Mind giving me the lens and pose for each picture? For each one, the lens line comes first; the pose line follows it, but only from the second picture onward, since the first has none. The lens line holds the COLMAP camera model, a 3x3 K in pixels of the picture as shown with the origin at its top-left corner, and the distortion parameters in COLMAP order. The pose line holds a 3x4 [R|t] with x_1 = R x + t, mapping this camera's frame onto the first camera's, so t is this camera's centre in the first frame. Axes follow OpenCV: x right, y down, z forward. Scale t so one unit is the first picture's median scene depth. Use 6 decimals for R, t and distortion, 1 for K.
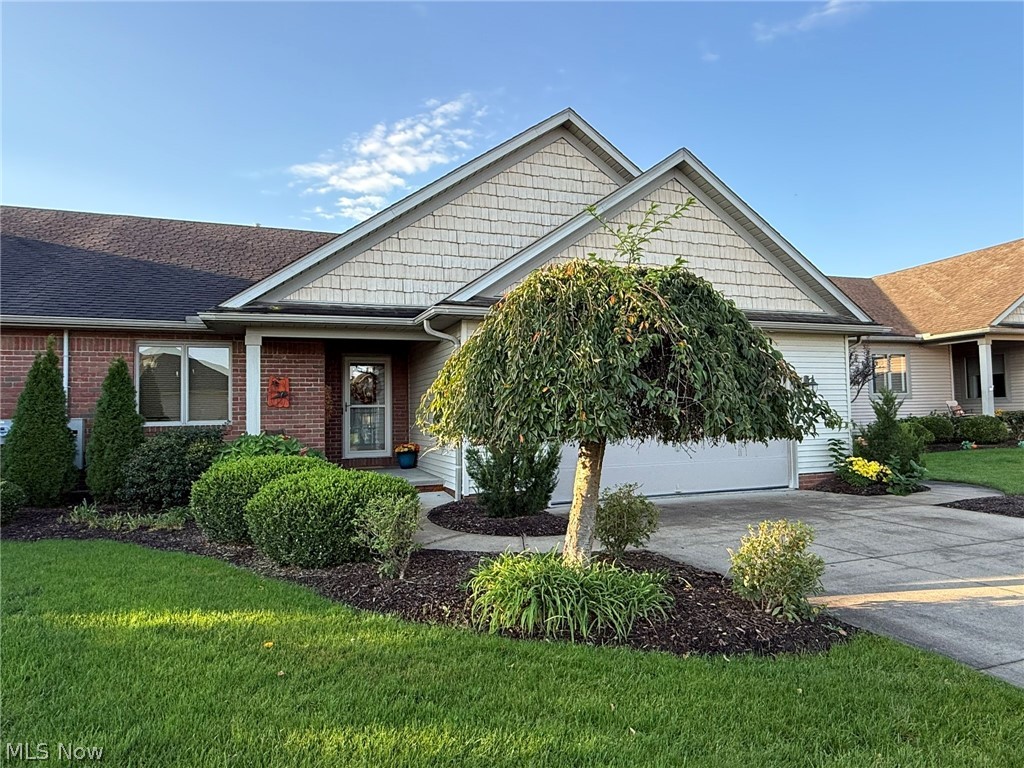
lens RADIAL K [[650.1, 0, 512.0], [0, 650.1, 384.0], [0, 0, 1]] dist [0.001452, 0.000126]
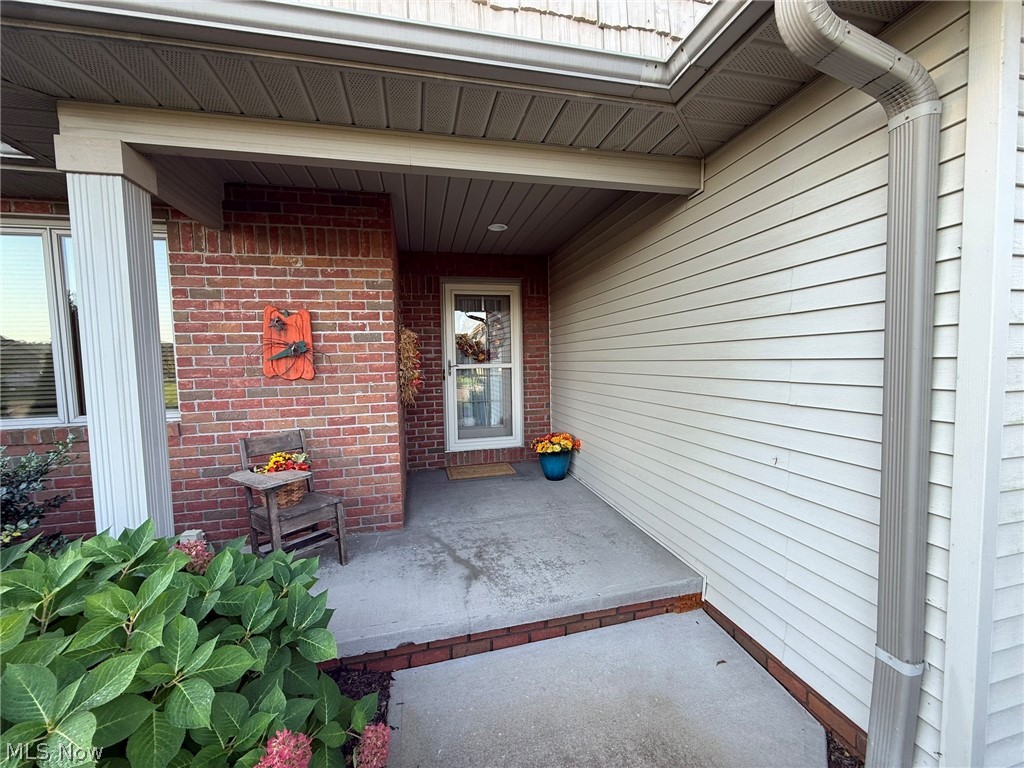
lens RADIAL K [[406.2, 0, 510.7], [0, 406.2, 384.7], [0, 0, 1]] dist [-0.002125, -0.000289]
pose [[0.991852, 0.000249, -0.127396, -0.174462], [0.013723, 0.993971, 0.108785, 0.011652], [0.126655, -0.109647, 0.985868, 0.734786]]
